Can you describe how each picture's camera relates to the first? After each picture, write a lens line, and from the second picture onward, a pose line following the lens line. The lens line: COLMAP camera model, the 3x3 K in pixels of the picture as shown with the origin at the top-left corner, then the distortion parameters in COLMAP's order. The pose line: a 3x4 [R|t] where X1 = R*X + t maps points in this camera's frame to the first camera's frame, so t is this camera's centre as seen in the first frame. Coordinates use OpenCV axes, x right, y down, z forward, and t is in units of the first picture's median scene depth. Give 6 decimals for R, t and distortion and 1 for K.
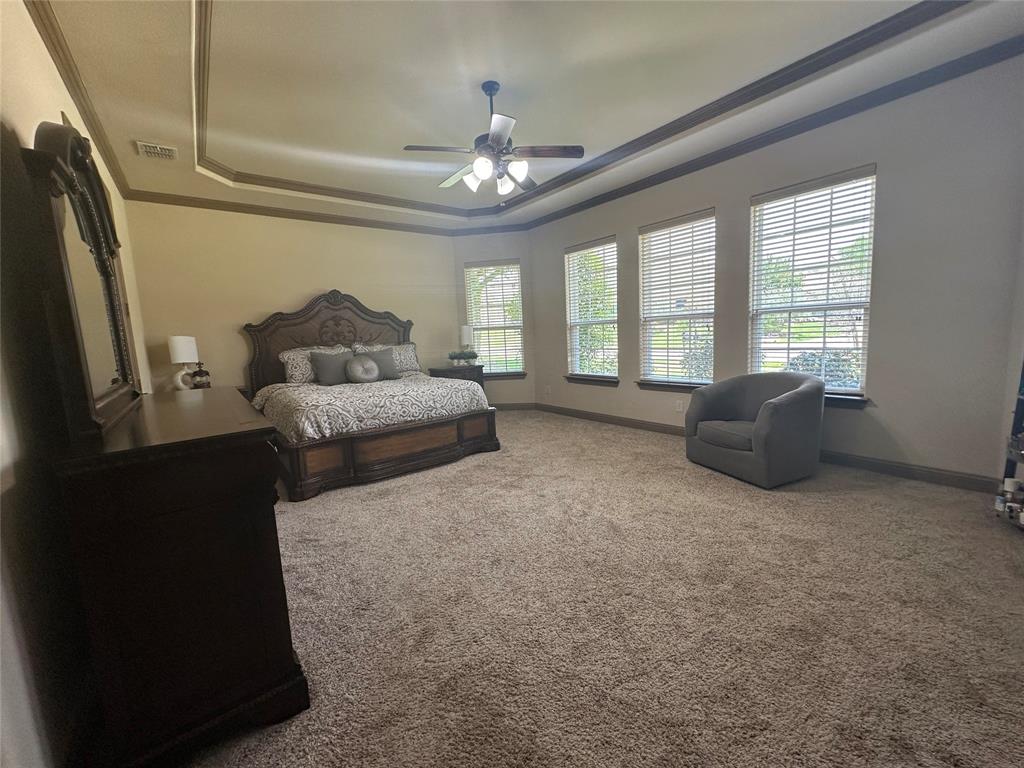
lens RADIAL K [[409.0, 0, 511.0], [0, 409.0, 382.5], [0, 0, 1]] dist [-0.002219, 0.000609]
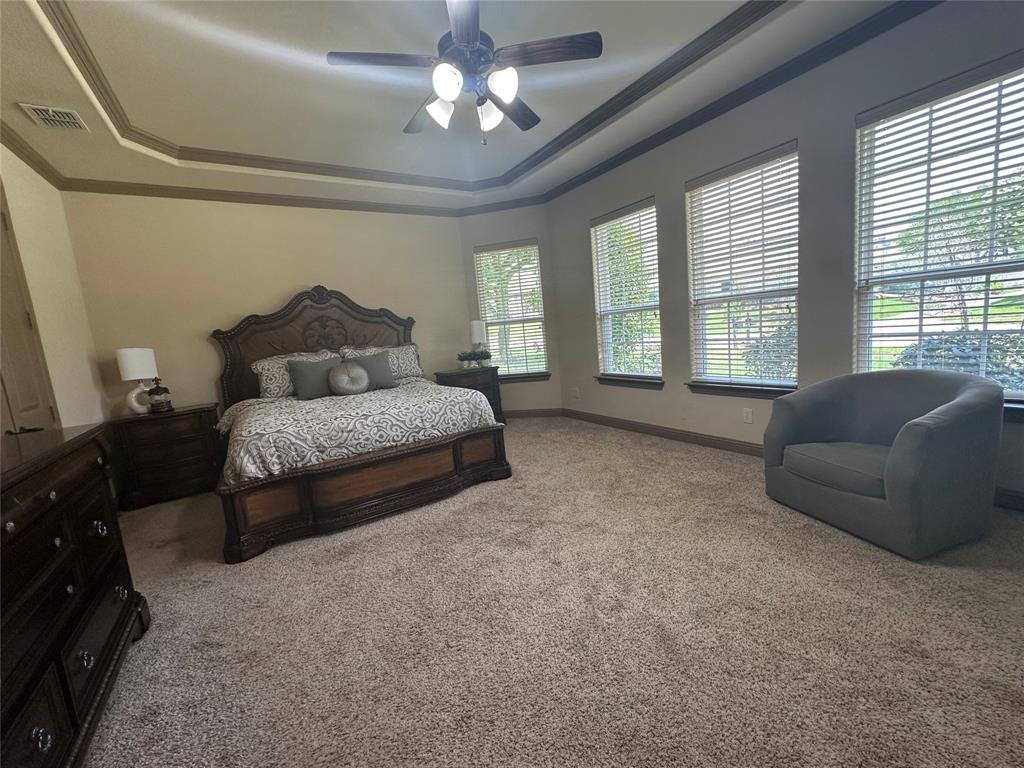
lens RADIAL K [[409.0, 0, 511.0], [0, 409.0, 382.5], [0, 0, 1]] dist [-0.002219, 0.000609]
pose [[0.995205, -0.030477, -0.092939, 0.053669], [0.032040, 0.999368, 0.015373, -0.030439], [0.092412, -0.018277, 0.995553, 0.227393]]
